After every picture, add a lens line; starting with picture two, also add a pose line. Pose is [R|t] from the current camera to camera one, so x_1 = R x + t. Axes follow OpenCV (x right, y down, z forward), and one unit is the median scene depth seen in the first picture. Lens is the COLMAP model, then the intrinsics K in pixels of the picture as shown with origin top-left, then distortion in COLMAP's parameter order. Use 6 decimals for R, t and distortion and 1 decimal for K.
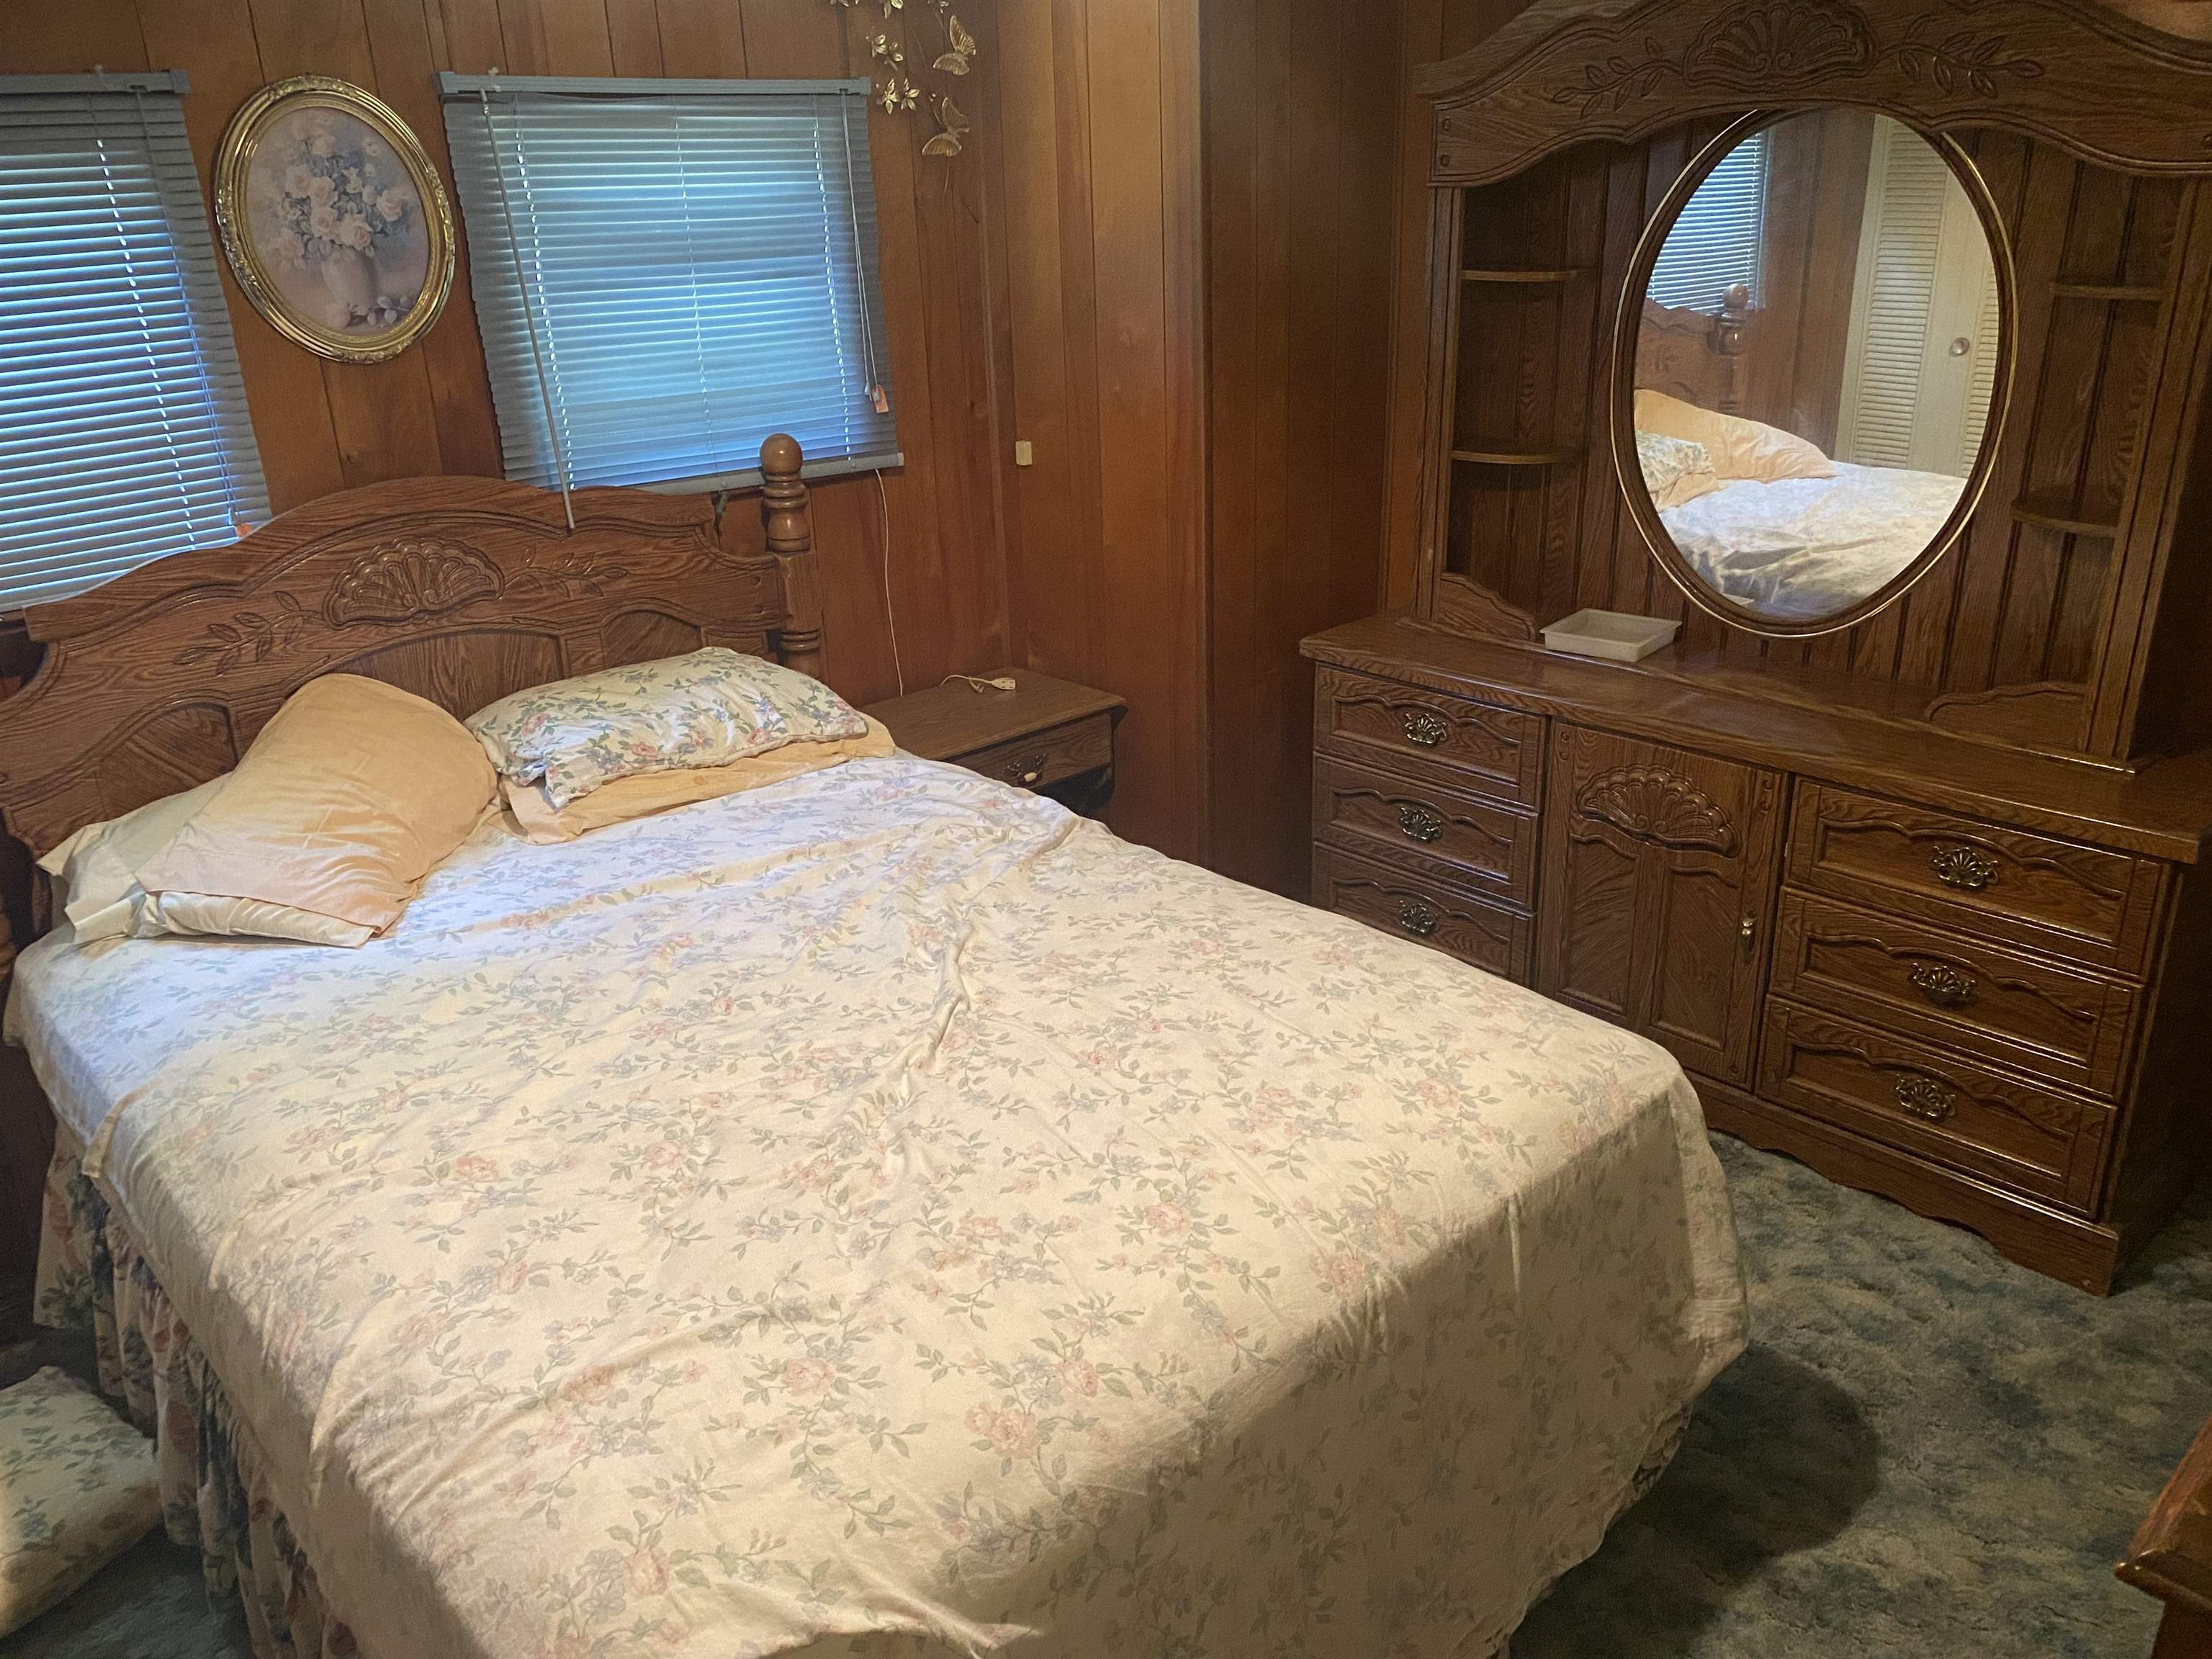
lens RADIAL K [[1675.5, 0, 1106.0], [0, 1675.5, 829.5], [0, 0, 1]] dist [-0.001491, -0.005829]
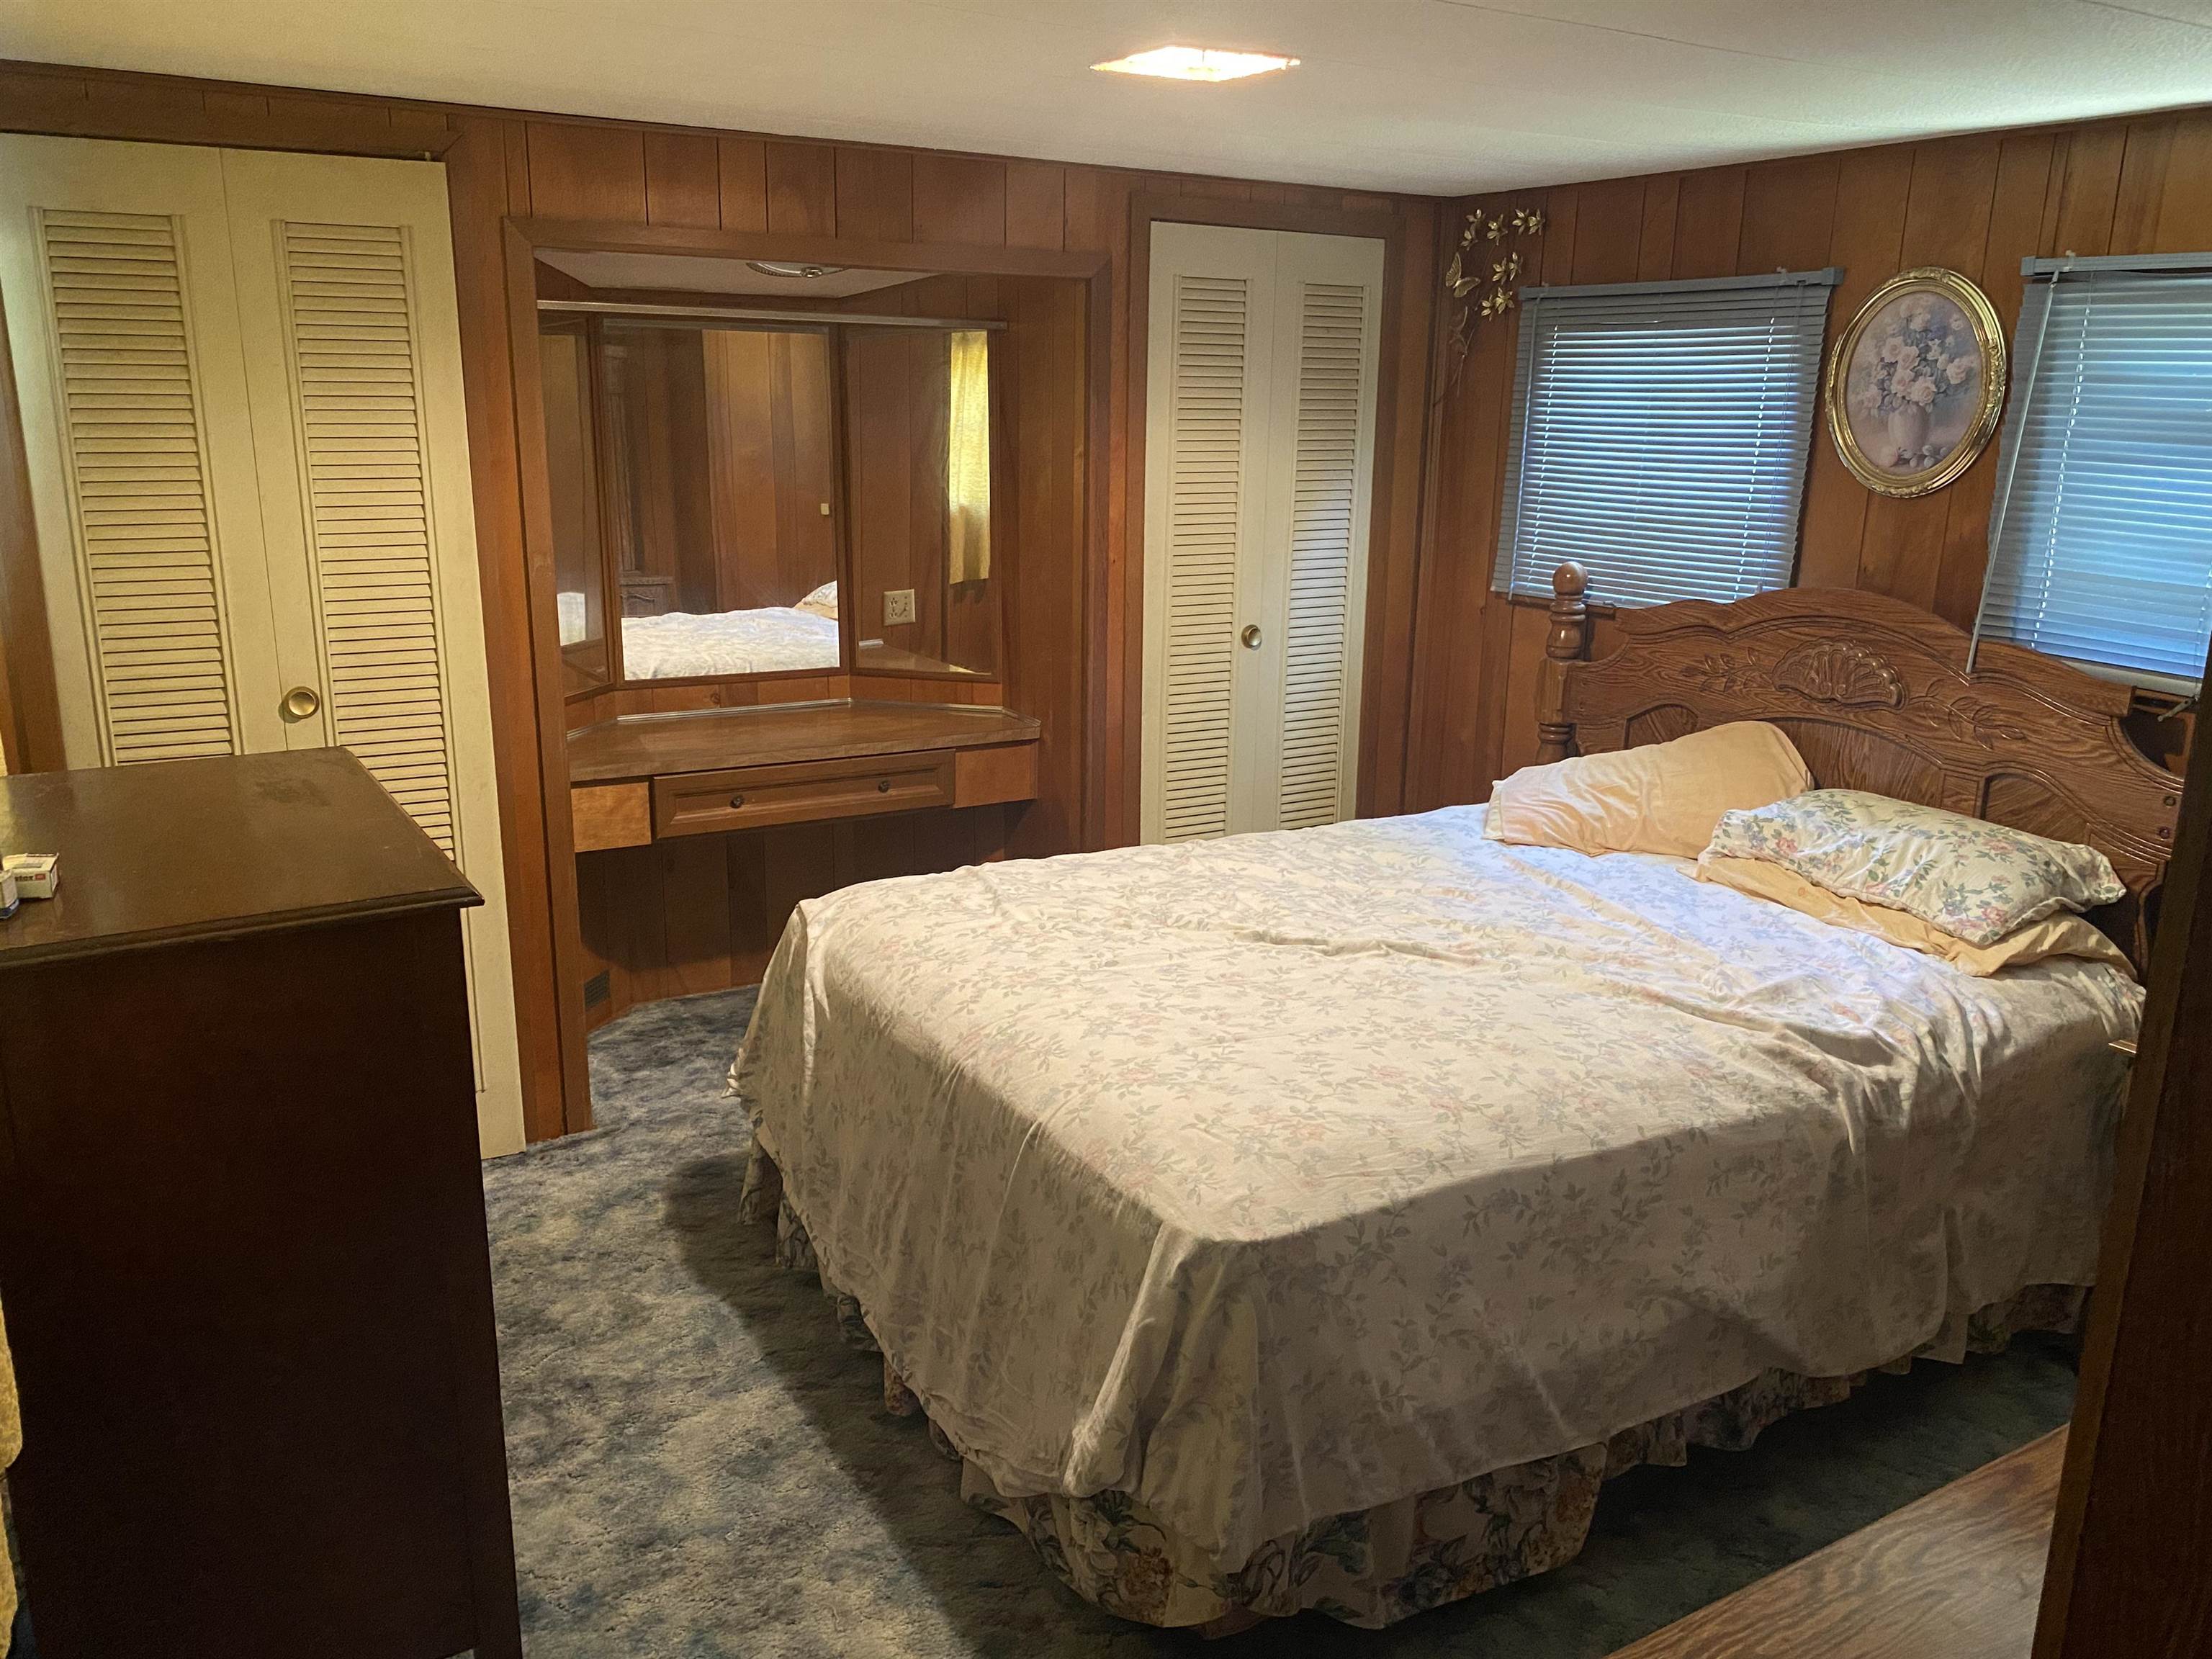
lens RADIAL K [[1733.8, 0, 1106.0], [0, 1733.8, 829.5], [0, 0, 1]] dist [0.008253, 0.000443]
pose [[-0.218634, 0.270777, -0.937486, 0.947532], [-0.368836, 0.866524, 0.336298, -0.292087], [0.903415, 0.419305, -0.089579, 0.725146]]
